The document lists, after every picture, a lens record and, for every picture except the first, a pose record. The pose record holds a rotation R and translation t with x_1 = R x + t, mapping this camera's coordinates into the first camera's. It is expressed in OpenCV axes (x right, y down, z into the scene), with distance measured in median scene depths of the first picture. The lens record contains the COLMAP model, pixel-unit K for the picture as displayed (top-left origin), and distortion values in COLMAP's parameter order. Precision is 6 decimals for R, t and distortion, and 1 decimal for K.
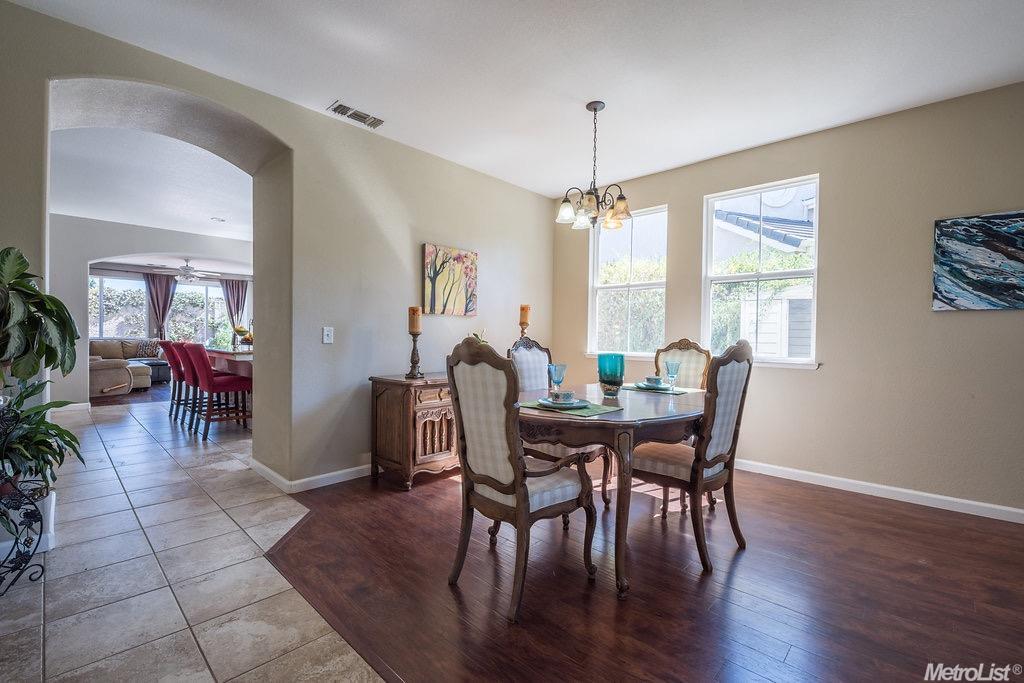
lens RADIAL K [[444.3, 0, 512.6], [0, 444.3, 342.3], [0, 0, 1]] dist [-0.000262, -0.010425]
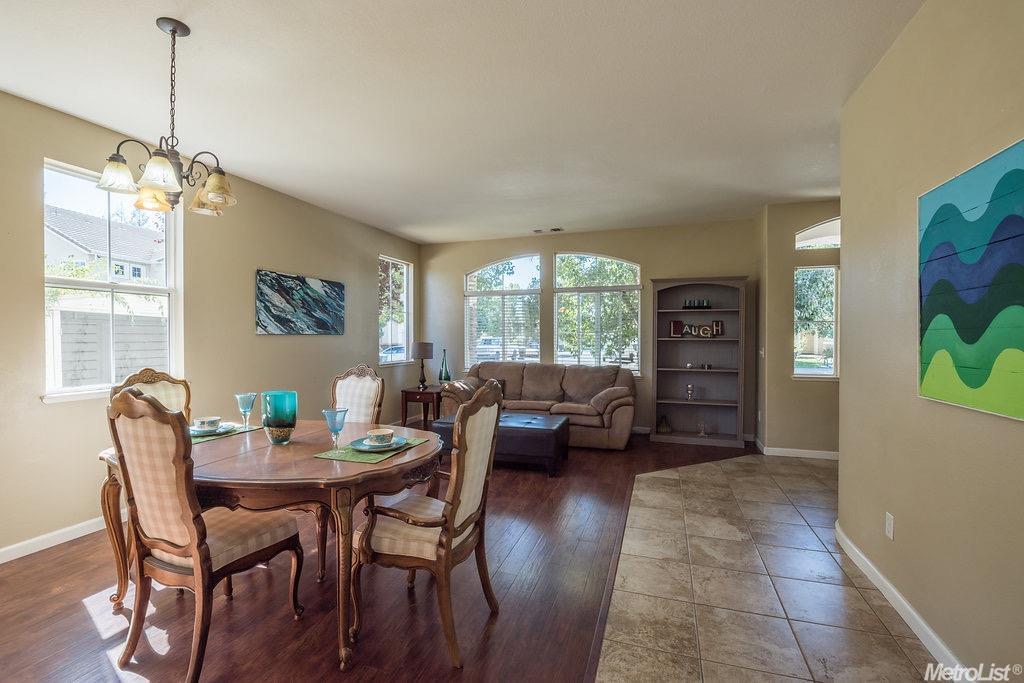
lens RADIAL K [[448.9, 0, 509.4], [0, 448.9, 341.6], [0, 0, 1]] dist [0.000752, -0.011227]
pose [[-0.417070, -0.021150, 0.908628, -0.567602], [0.010715, 0.999545, 0.028184, -0.068267], [-0.908811, 0.021491, -0.416654, 0.747141]]
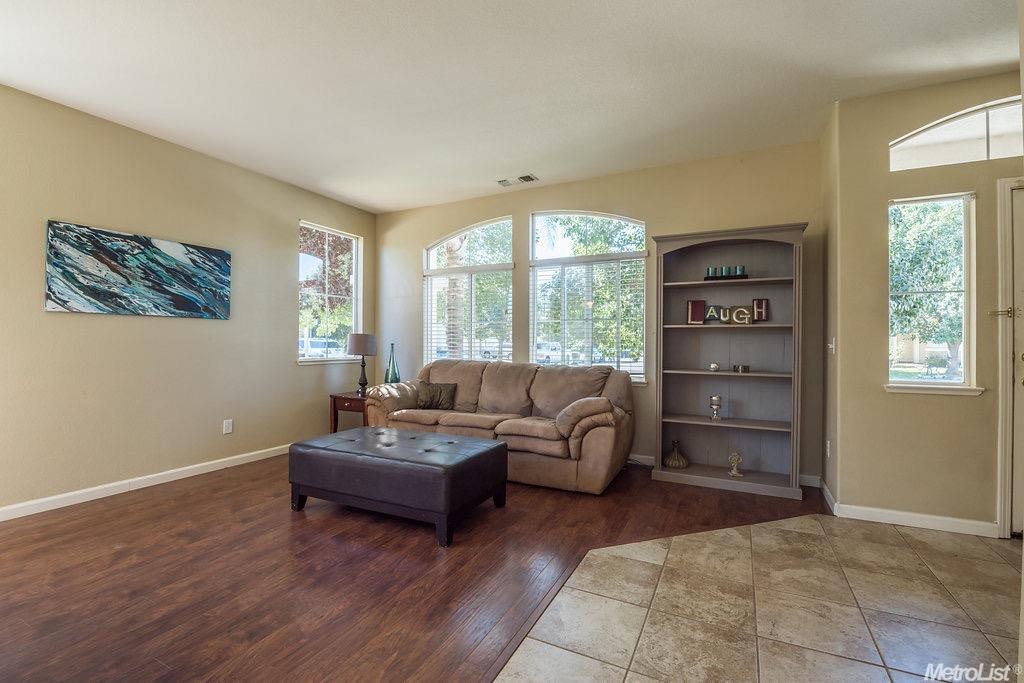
lens RADIAL K [[444.3, 0, 512.6], [0, 444.3, 342.3], [0, 0, 1]] dist [-0.000262, -0.010425]
pose [[-0.286964, -0.011766, 0.957869, -0.241874], [0.007929, 0.999861, 0.014657, -0.006734], [-0.957909, 0.011801, -0.286830, 0.245813]]
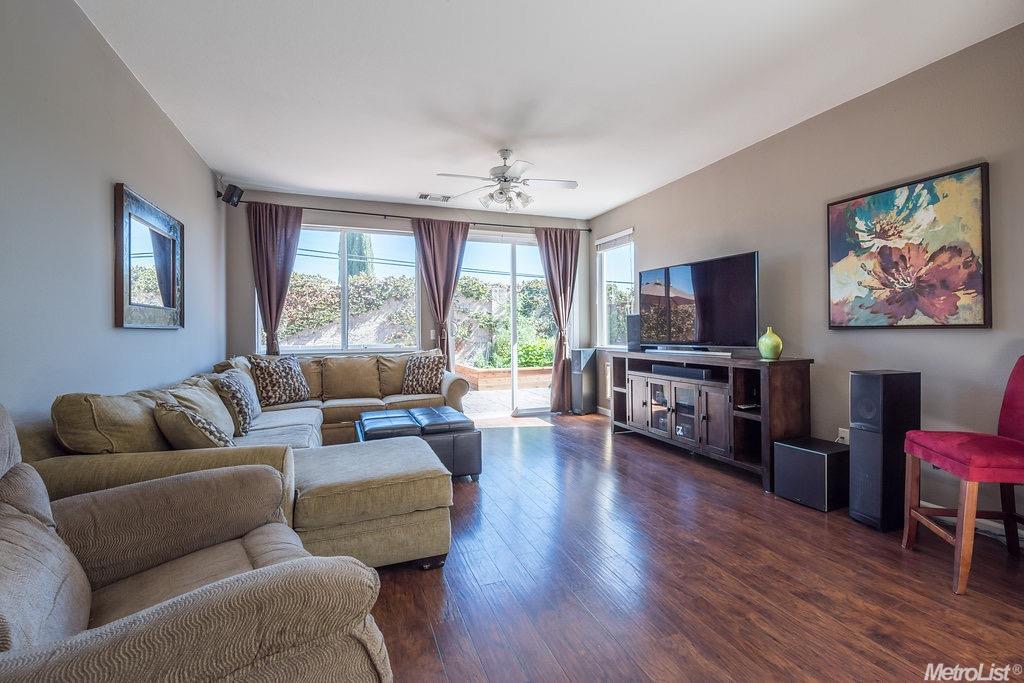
lens RADIAL K [[459.6, 0, 528.0], [0, 459.6, 331.1], [0, 0, 1]] dist [-0.000443, -0.000017]
pose [[0.907745, -0.021023, -0.418995, -1.588917], [0.013260, 0.999682, -0.021433, -0.054198], [0.419313, 0.013900, 0.907735, 1.853622]]
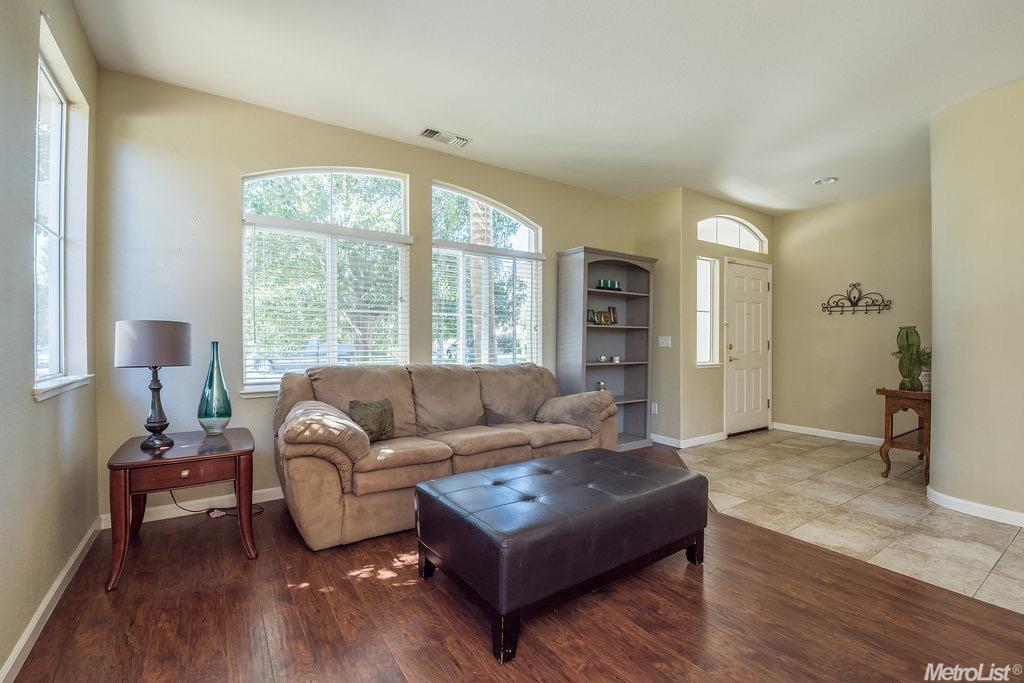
lens RADIAL K [[444.3, 0, 512.6], [0, 444.3, 342.3], [0, 0, 1]] dist [-0.000262, -0.010425]
pose [[-0.975915, -0.017164, 0.217475, 0.600147], [-0.011877, 0.999602, 0.025592, -0.008913], [-0.217828, 0.022393, -0.975730, 0.840119]]
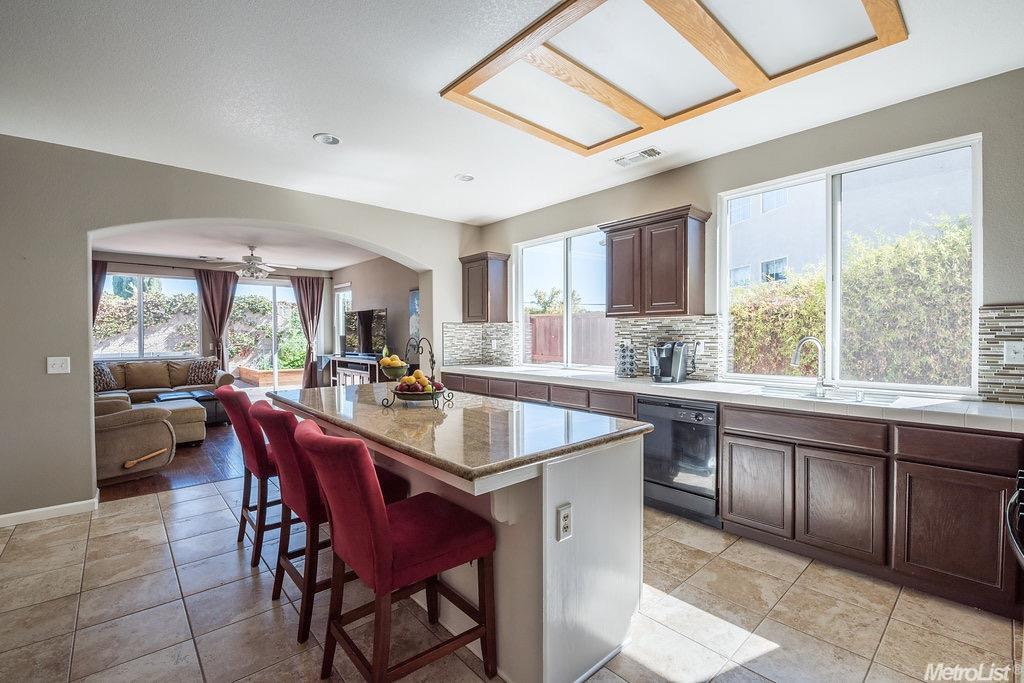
lens RADIAL K [[444.3, 0, 512.6], [0, 444.3, 342.3], [0, 0, 1]] dist [-0.000262, -0.010425]
pose [[0.996492, -0.014850, -0.082366, -0.762228], [0.014871, 0.999889, -0.000350, -0.080112], [0.082362, -0.000876, 0.996602, 0.945966]]
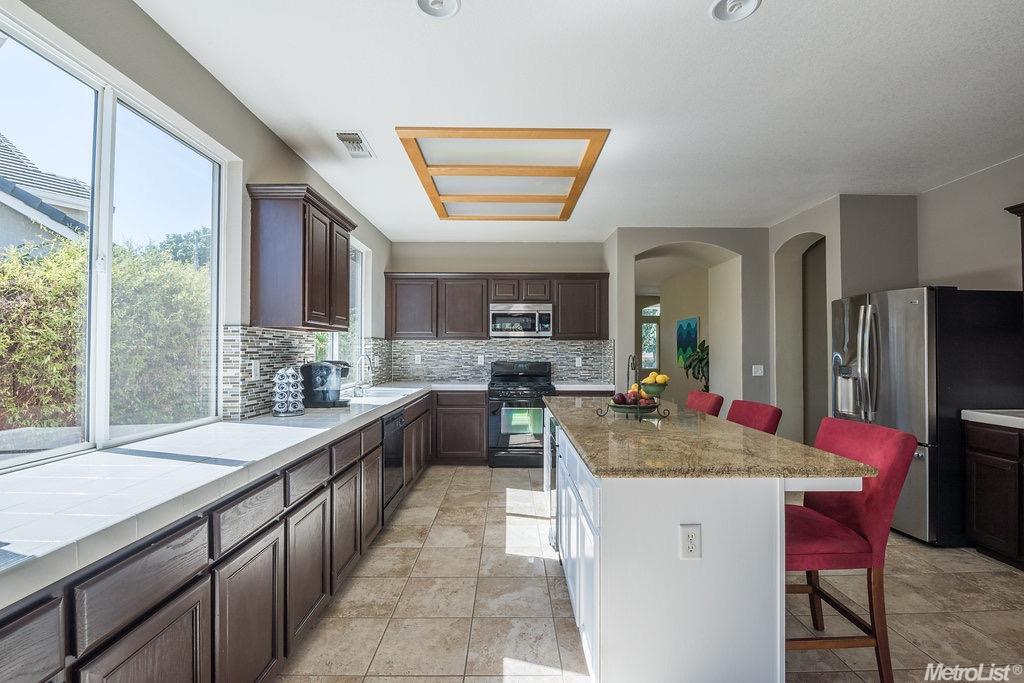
lens RADIAL K [[451.2, 0, 512.5], [0, 451.2, 342.1], [0, 0, 1]] dist [-0.000435, -0.010224]
pose [[-0.694119, 0.001319, 0.719859, -1.413787], [0.002466, 0.999997, 0.000545, -0.114303], [-0.719856, 0.002153, -0.694120, 2.391531]]
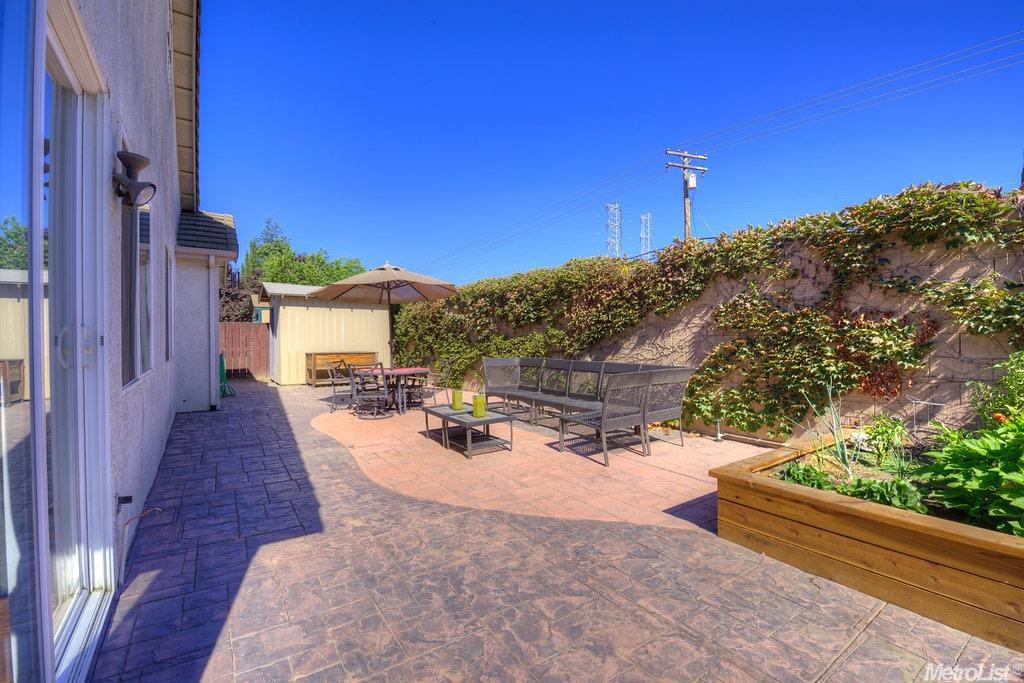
lens RADIAL K [[444.3, 0, 512.6], [0, 444.3, 342.3], [0, 0, 1]] dist [-0.000262, -0.010425]
pose [[-0.200964, -0.002501, -0.979595, -2.099509], [-0.014469, 0.999895, 0.000415, -0.121020], [0.979492, 0.014257, -0.200979, 3.972585]]
